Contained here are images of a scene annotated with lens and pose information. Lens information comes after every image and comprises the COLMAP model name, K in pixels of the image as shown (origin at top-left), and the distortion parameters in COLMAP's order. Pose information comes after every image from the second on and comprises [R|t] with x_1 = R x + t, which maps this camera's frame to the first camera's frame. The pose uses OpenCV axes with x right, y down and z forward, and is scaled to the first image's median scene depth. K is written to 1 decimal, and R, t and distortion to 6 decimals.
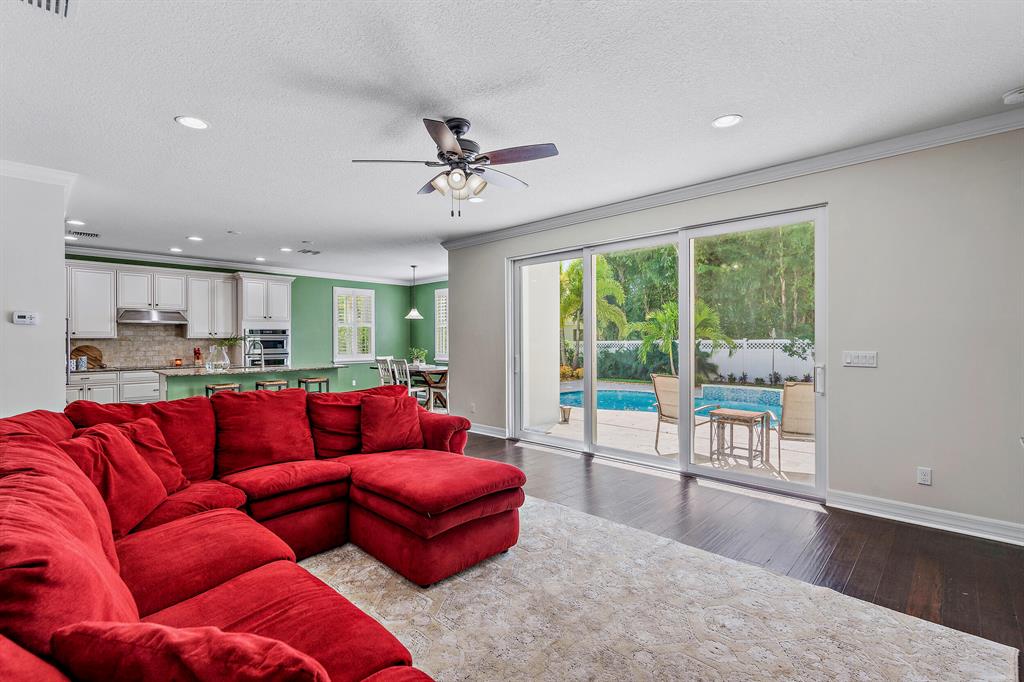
lens RADIAL K [[464.3, 0, 512.0], [0, 464.3, 341.0], [0, 0, 1]] dist [-0.001511, 0.000804]
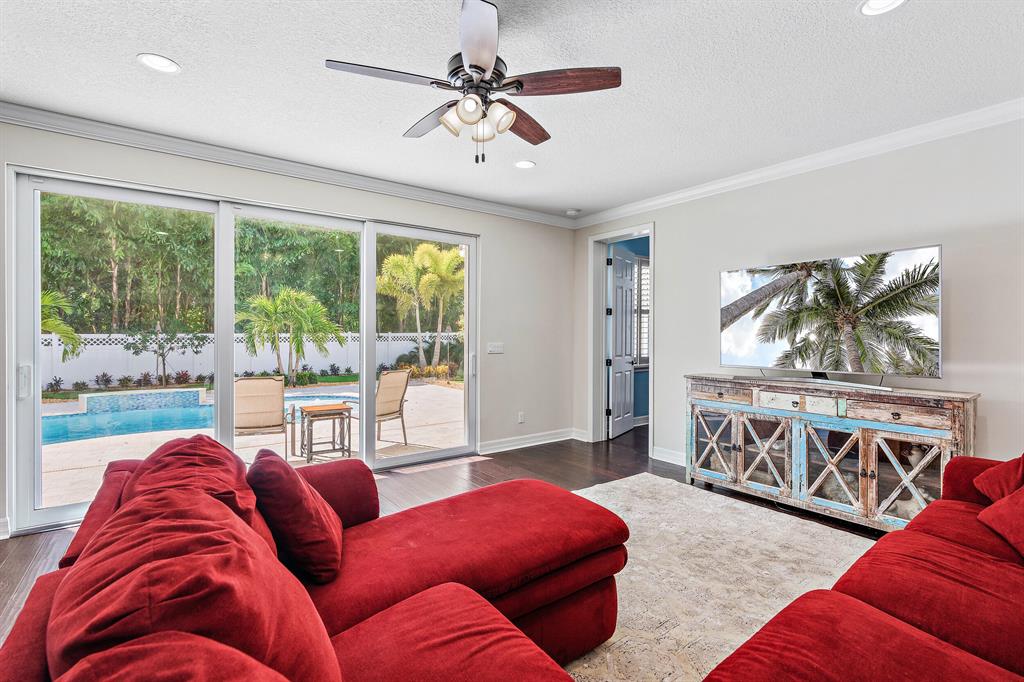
lens RADIAL K [[464.3, 0, 512.0], [0, 464.3, 341.0], [0, 0, 1]] dist [-0.001511, 0.000804]
pose [[0.170096, -0.004527, 0.985417, -0.523314], [-0.004537, 0.999975, 0.005377, 0.004915], [-0.985417, -0.005386, 0.170072, 0.525234]]
